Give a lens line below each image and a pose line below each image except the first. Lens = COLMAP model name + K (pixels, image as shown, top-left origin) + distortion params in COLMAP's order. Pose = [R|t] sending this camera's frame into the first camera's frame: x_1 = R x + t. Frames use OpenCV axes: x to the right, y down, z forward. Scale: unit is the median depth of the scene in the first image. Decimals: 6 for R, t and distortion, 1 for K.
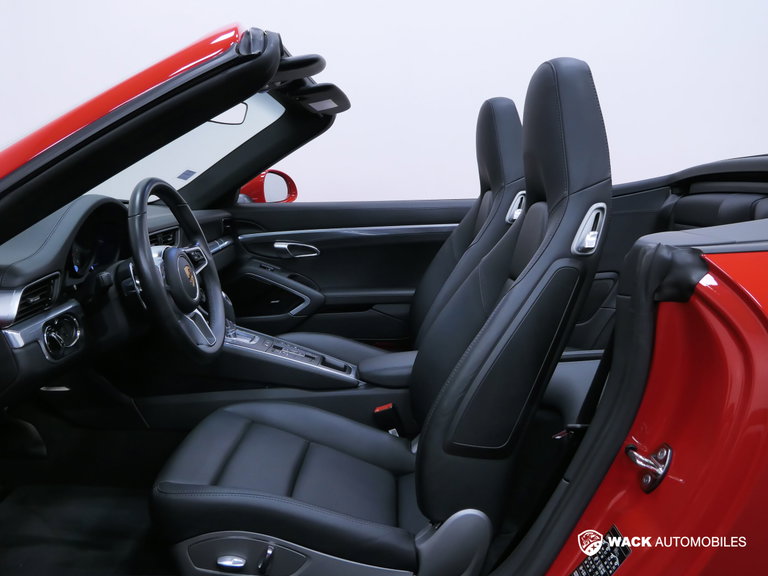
lens RADIAL K [[676.2, 0, 383.9], [0, 676.2, 285.3], [0, 0, 1]] dist [-0.003590, 0.015693]
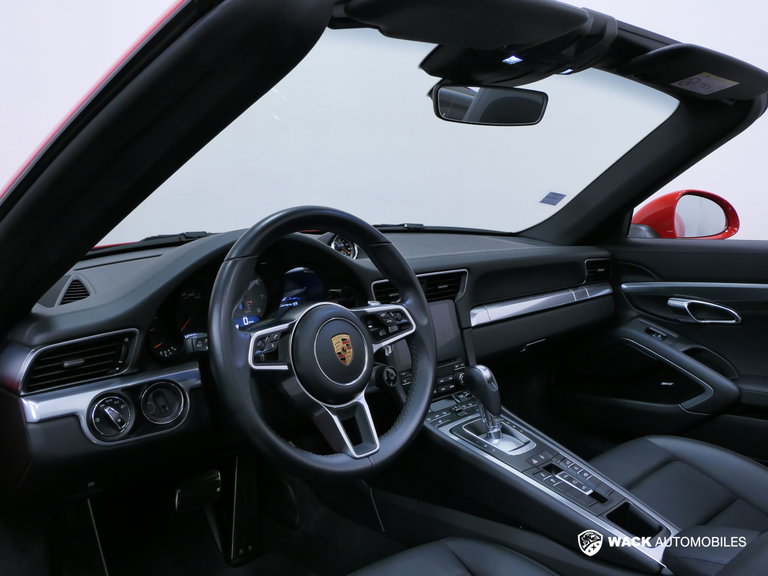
lens RADIAL K [[738.0, 0, 383.1], [0, 738.0, 291.1], [0, 0, 1]] dist [0.016604, 0.000000]
pose [[0.726536, 0.087057, -0.681591, 0.133954], [-0.109172, 0.993967, 0.010584, -0.046275], [0.678400, 0.066721, 0.731657, 0.261915]]
